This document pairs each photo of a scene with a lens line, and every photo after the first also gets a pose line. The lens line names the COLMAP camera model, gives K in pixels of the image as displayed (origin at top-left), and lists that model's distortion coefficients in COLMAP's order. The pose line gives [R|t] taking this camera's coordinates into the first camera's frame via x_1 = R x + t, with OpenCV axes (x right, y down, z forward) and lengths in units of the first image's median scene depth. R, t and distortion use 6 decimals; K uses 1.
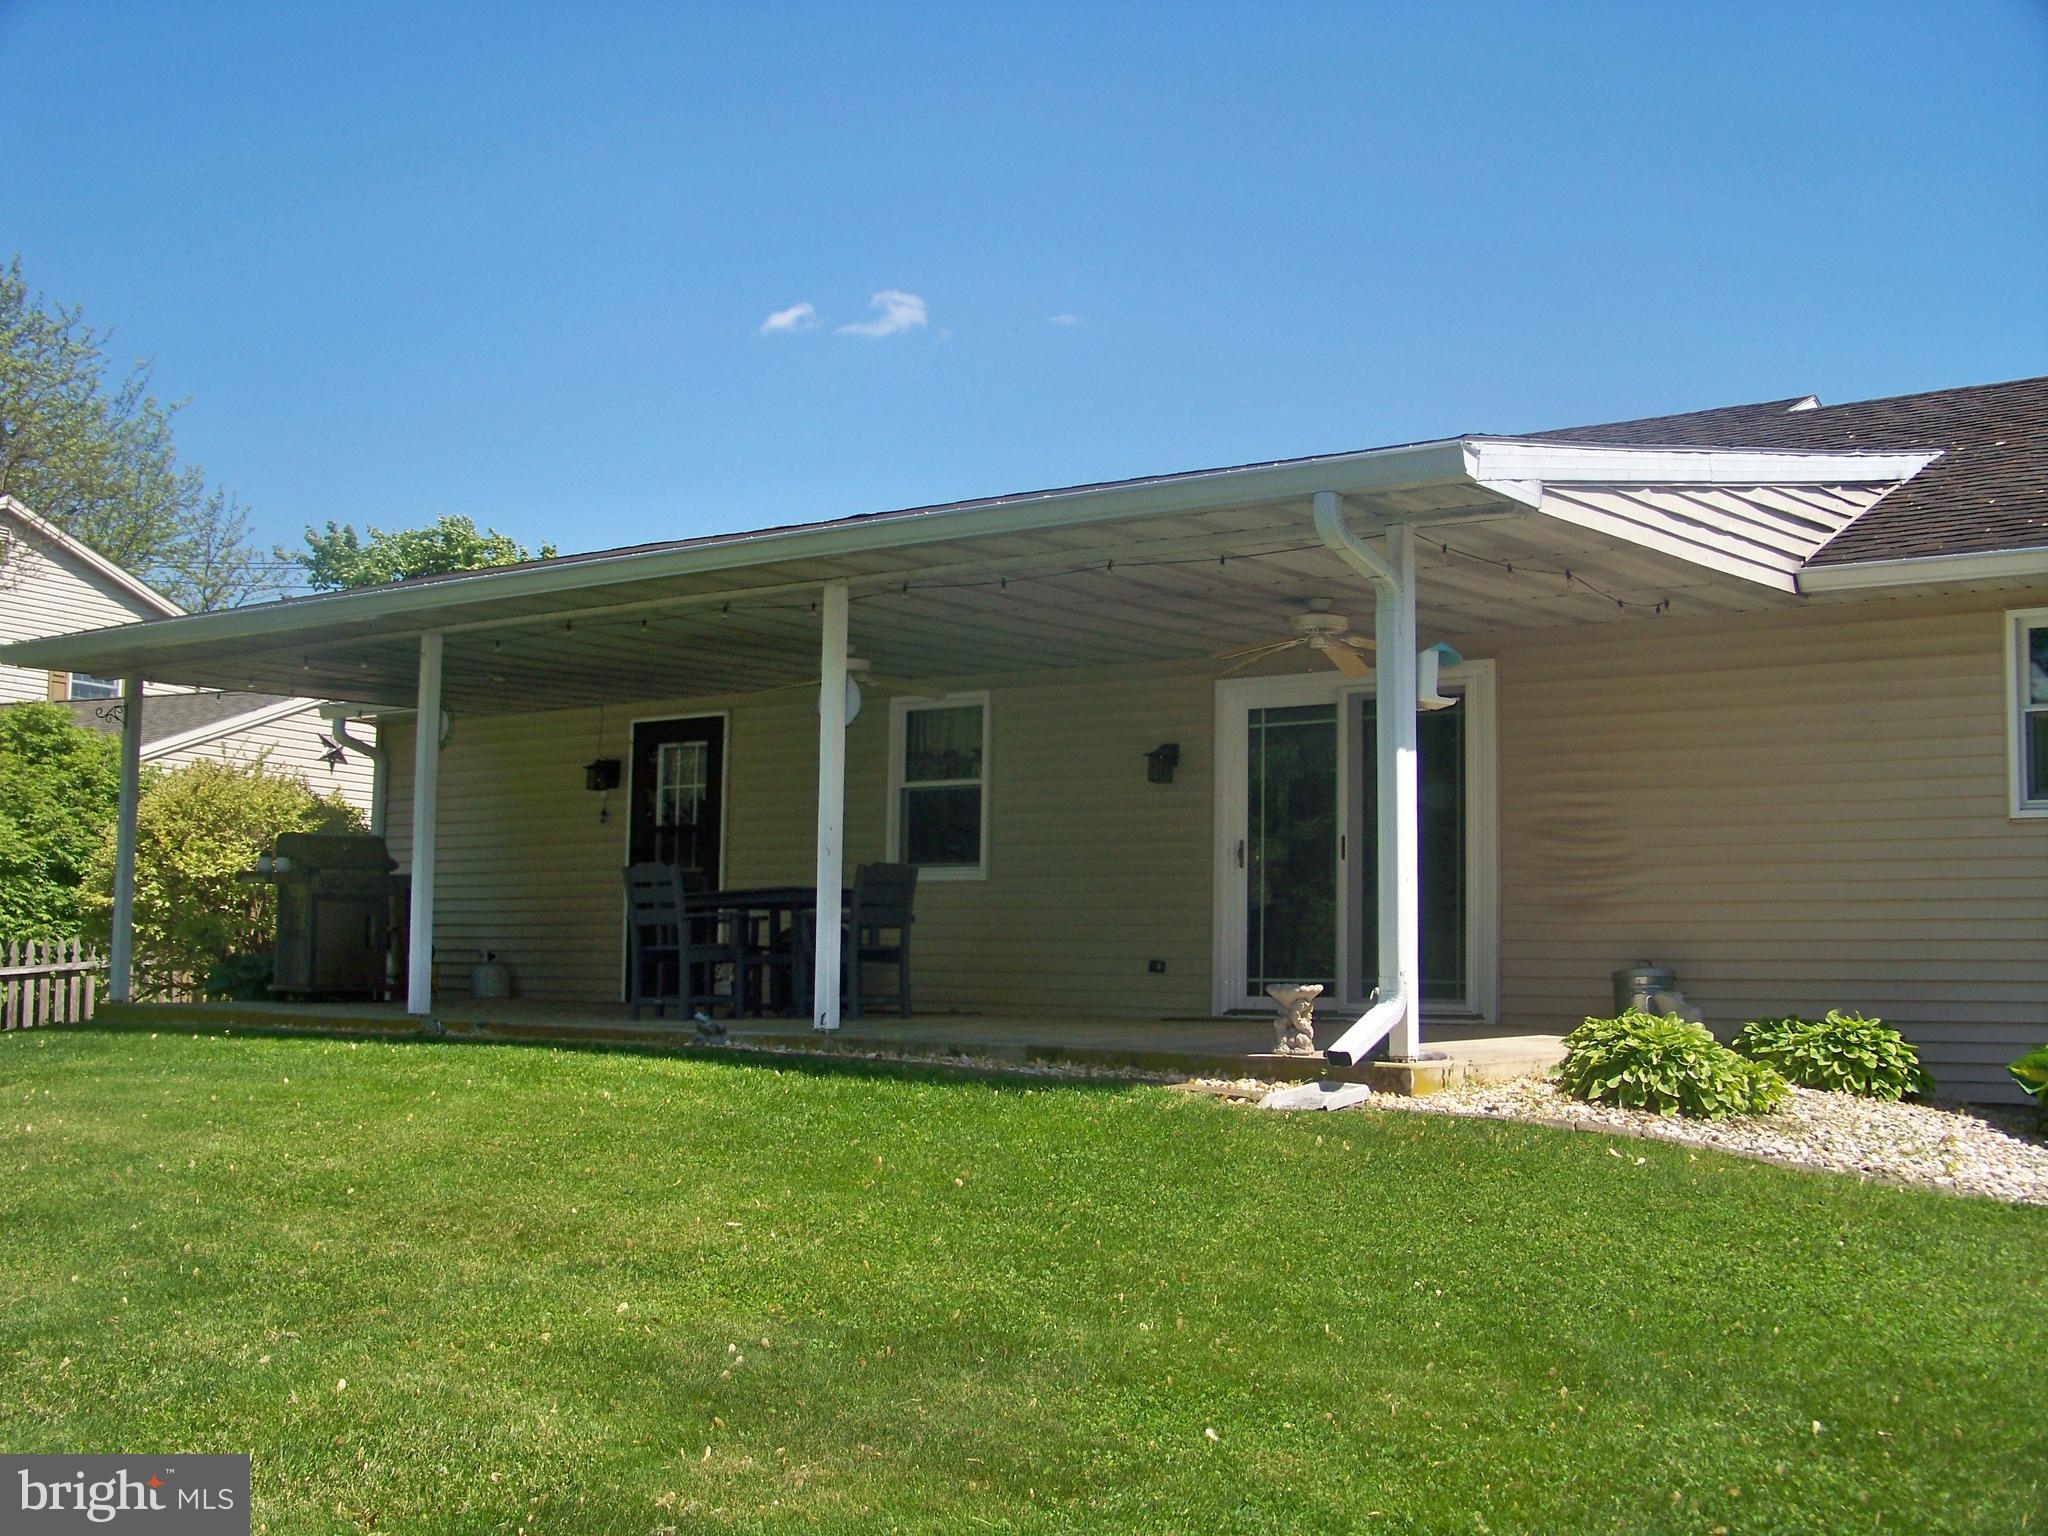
lens RADIAL K [[2570.6, 0, 1024.7], [0, 2570.6, 758.5], [0, 0, 1]] dist [-0.059584, 0.000000]
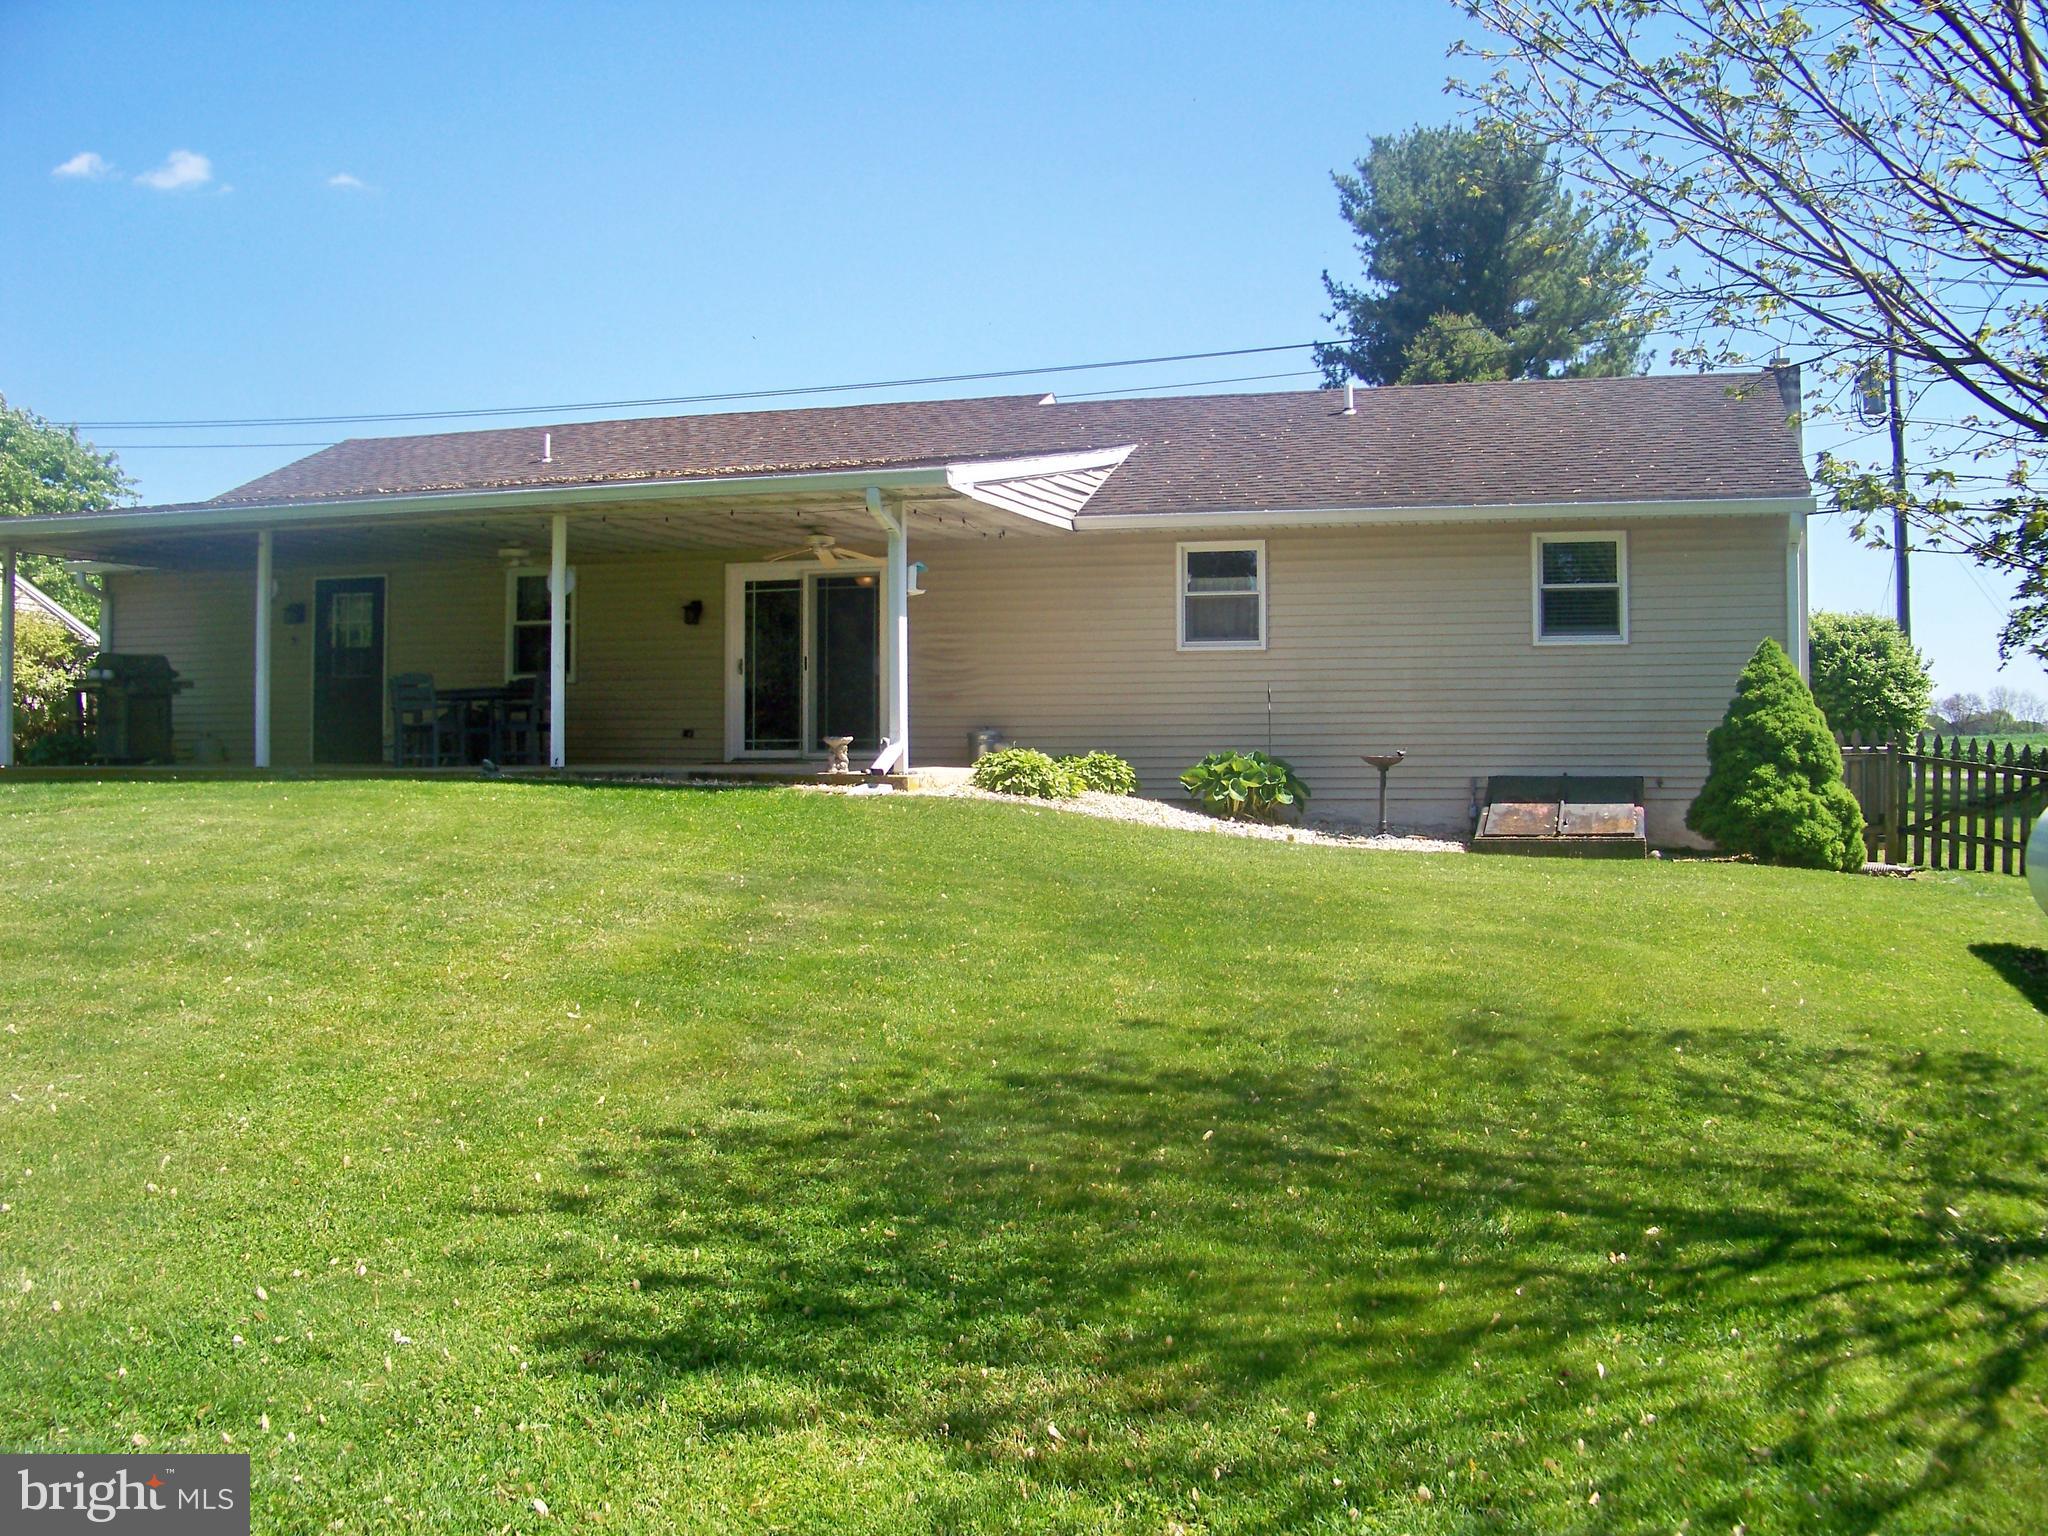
lens RADIAL K [[1992.3, 0, 1023.1], [0, 1992.3, 777.0], [0, 0, 1]] dist [-0.118439, 0.000000]
pose [[0.946743, -0.014510, 0.321663, -0.220112], [-0.016284, 0.995548, 0.092837, -0.020839], [-0.321578, -0.093131, 0.942292, -0.409568]]
